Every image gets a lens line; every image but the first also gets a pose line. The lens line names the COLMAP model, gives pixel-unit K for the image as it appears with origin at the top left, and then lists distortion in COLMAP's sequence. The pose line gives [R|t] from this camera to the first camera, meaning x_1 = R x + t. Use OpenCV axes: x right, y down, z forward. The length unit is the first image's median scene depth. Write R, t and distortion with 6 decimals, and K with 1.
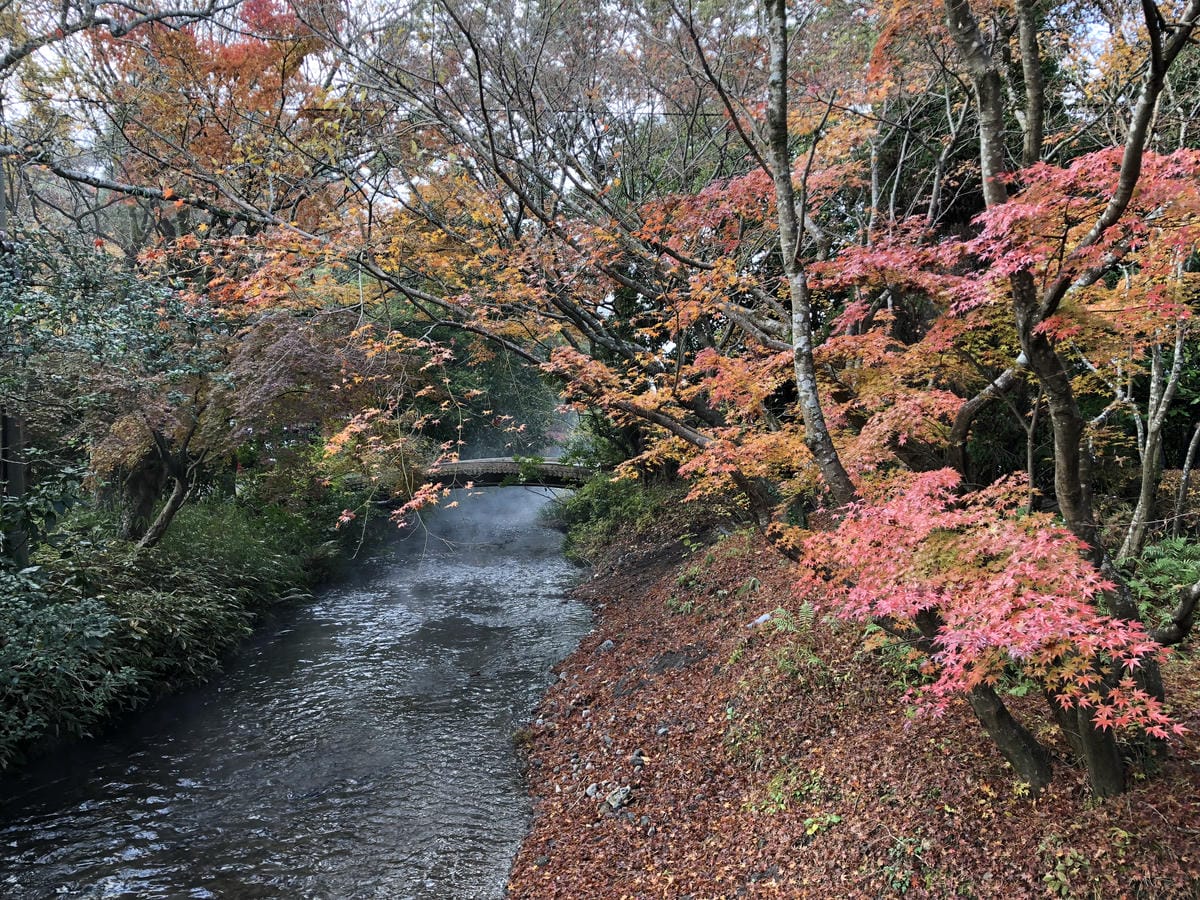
lens RADIAL K [[988.3, 0, 601.0], [0, 988.3, 449.5], [0, 0, 1]] dist [0.007169, 0.006829]
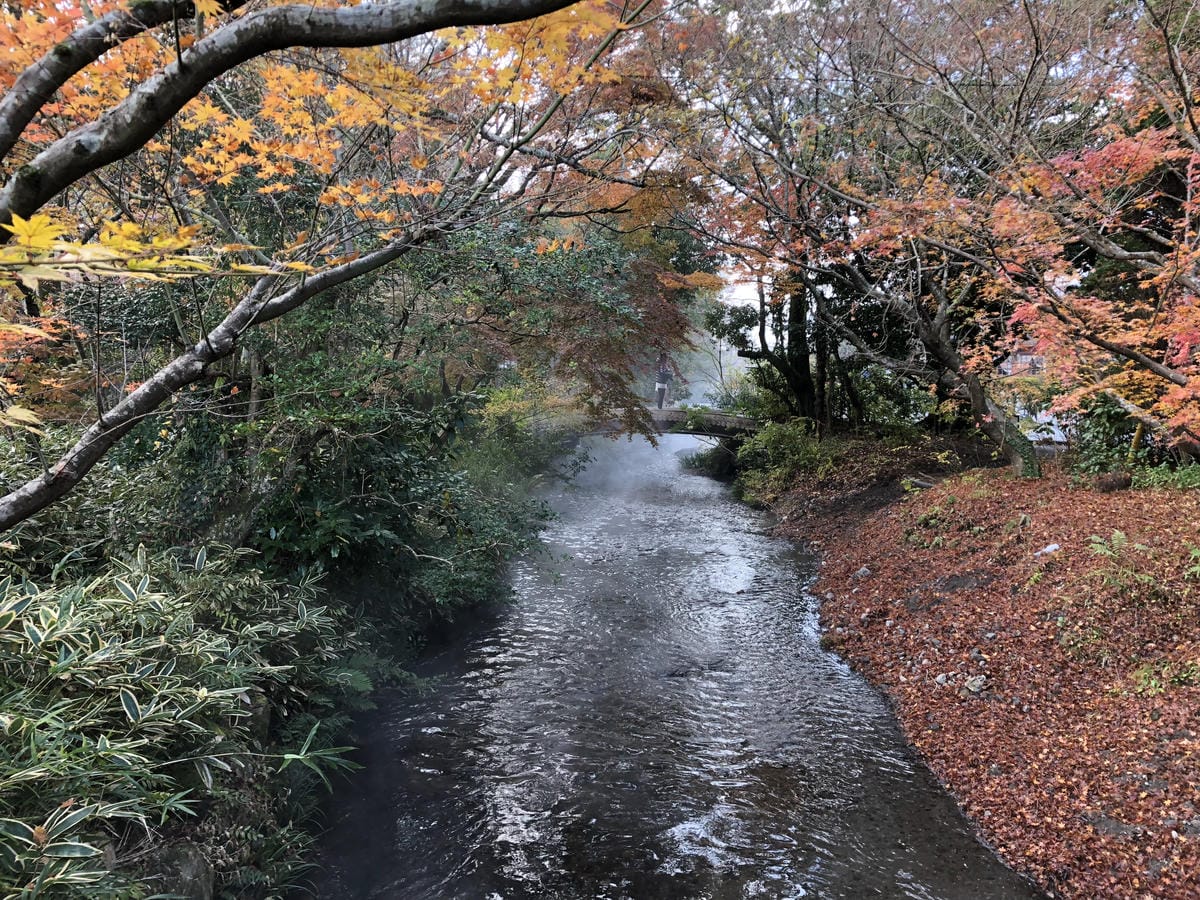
lens RADIAL K [[988.3, 0, 599.0], [0, 988.3, 449.9], [0, 0, 1]] dist [0.007169, 0.006829]
pose [[0.996966, 0.040273, -0.066614, -0.325935], [-0.037361, 0.998315, 0.044399, 0.035283], [0.068290, -0.041776, 0.996790, -0.171045]]
